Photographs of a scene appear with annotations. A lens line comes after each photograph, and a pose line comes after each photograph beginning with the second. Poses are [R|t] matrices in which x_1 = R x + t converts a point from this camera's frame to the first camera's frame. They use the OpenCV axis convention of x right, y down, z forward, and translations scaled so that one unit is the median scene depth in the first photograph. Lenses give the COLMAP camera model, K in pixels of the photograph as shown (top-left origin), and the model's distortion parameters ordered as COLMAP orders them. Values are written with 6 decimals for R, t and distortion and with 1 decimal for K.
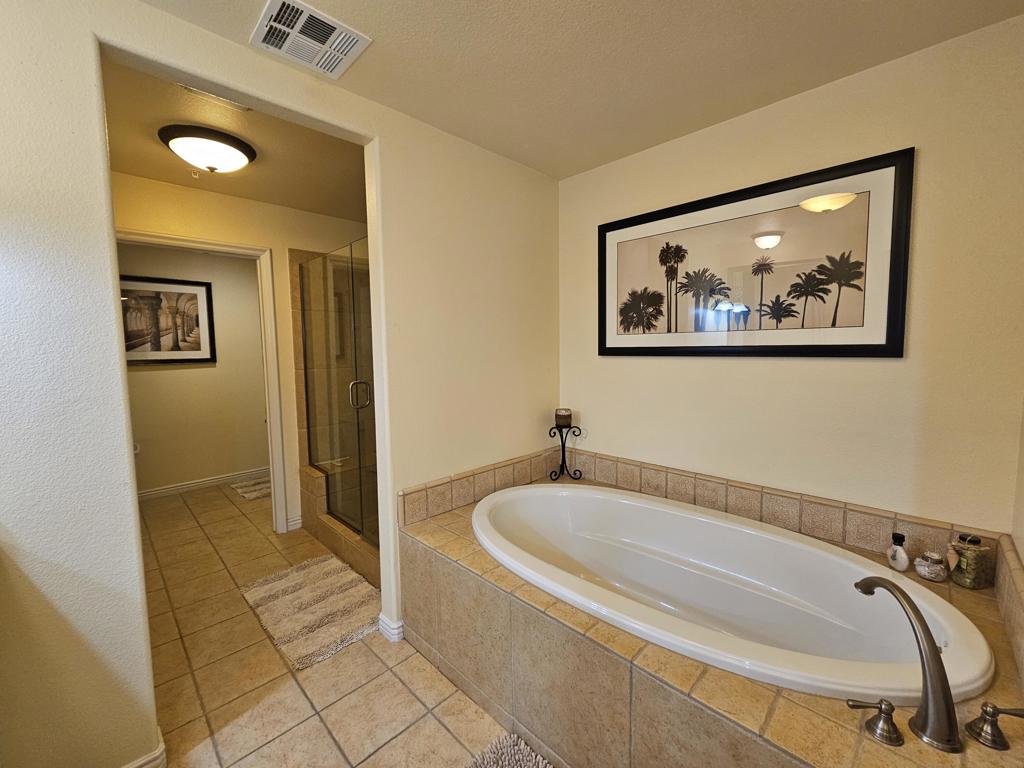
lens RADIAL K [[419.1, 0, 507.5], [0, 419.1, 379.4], [0, 0, 1]] dist [-0.001730, -0.000387]
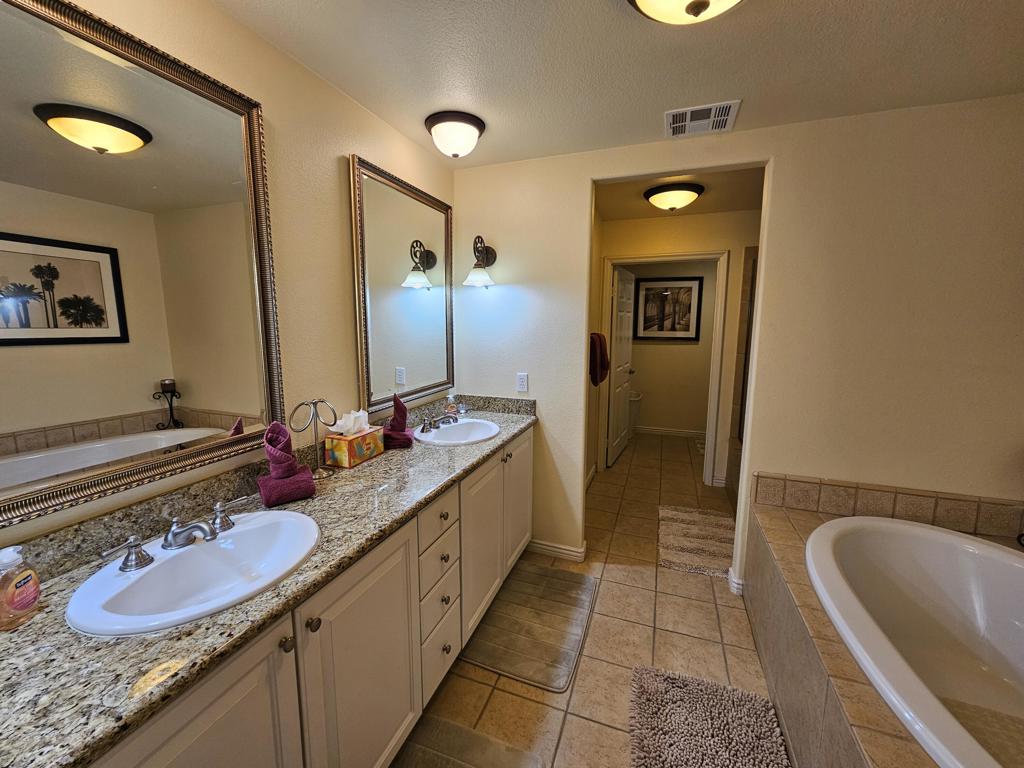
lens RADIAL K [[419.1, 0, 510.8], [0, 419.1, 382.6], [0, 0, 1]] dist [-0.001730, -0.000387]
pose [[0.424045, 0.147631, -0.893527, 0.386417], [-0.082990, 0.988807, 0.123989, -0.051037], [0.901831, 0.021577, 0.431550, -0.082516]]
